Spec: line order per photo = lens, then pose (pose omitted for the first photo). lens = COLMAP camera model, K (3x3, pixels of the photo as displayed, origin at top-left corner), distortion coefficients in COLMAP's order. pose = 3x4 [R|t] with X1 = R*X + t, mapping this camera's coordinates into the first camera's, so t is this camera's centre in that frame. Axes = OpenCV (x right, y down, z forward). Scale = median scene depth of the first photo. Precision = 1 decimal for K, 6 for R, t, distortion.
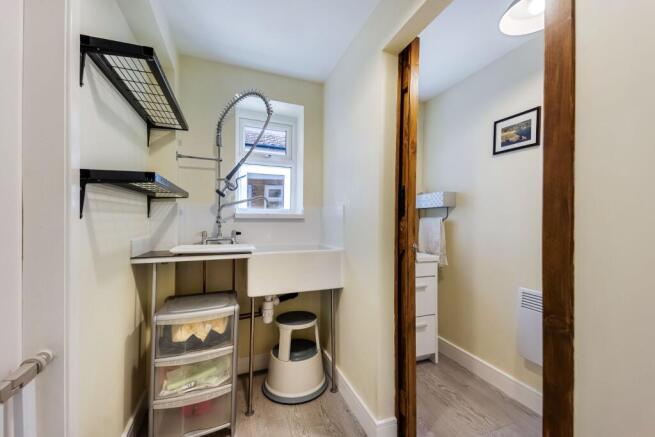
lens RADIAL K [[252.7, 0, 323.3], [0, 252.7, 219.9], [0, 0, 1]] dist [0.031050, -0.003847]
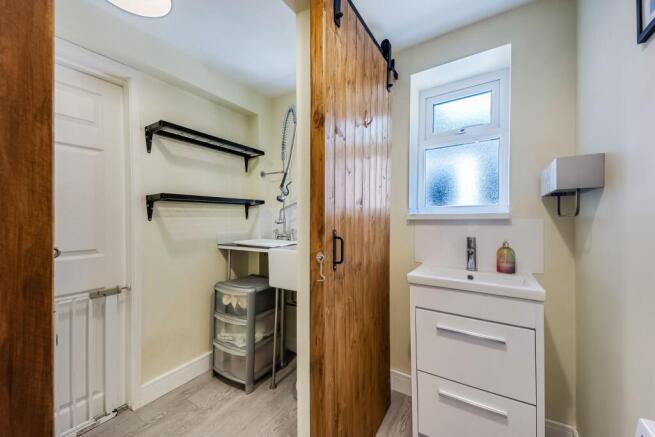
lens RADIAL K [[252.7, 0, 326.8], [0, 252.7, 218.1], [0, 0, 1]] dist [0.031050, -0.003847]
pose [[0.613561, -0.016020, -0.789485, 0.861442], [0.002283, 0.999826, -0.018514, 0.013654], [0.789644, 0.009557, 0.613491, 0.525976]]
